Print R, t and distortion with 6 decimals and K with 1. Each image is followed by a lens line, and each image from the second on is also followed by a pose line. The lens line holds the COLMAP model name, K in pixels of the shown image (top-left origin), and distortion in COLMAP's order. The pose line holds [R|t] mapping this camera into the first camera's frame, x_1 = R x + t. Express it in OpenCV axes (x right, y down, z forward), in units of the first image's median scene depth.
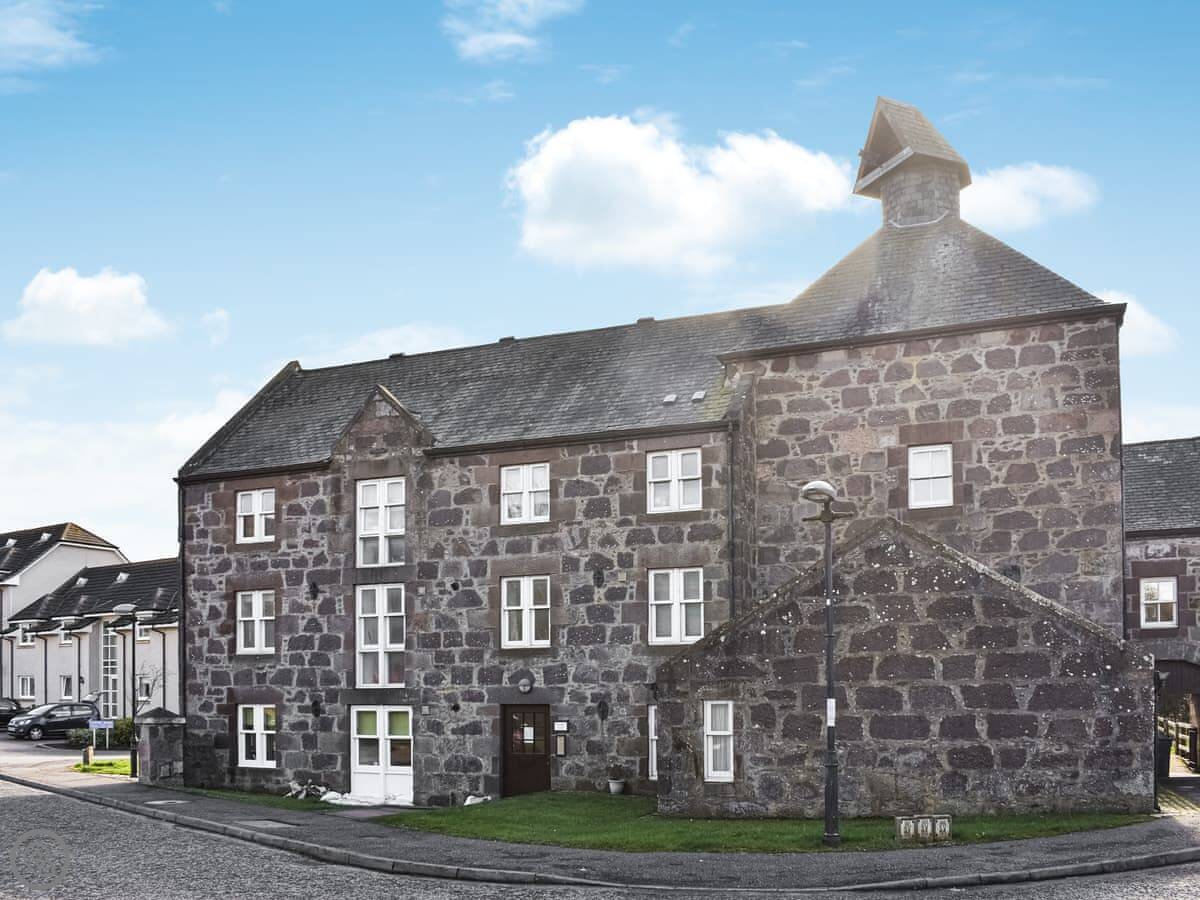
lens RADIAL K [[1124.1, 0, 633.4], [0, 1124.1, 451.3], [0, 0, 1]] dist [-0.062294, -0.004795]
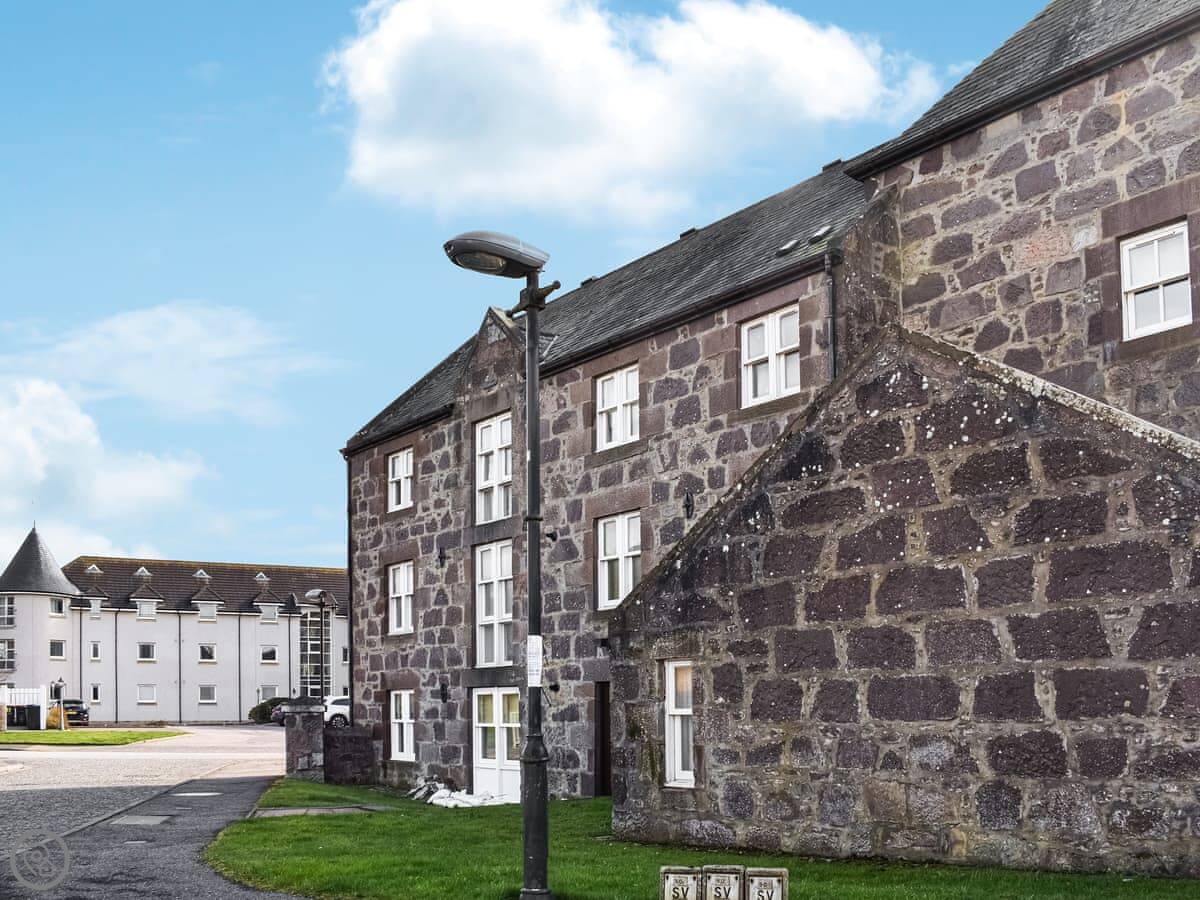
lens RADIAL K [[1152.9, 0, 599.9], [0, 1152.9, 520.2], [0, 0, 1]] dist [-0.070988, -0.000304]
pose [[0.870549, -0.084416, -0.484786, 0.284374], [0.114993, 0.992797, 0.033623, 0.092034], [0.478456, -0.085017, 0.873986, 0.328962]]
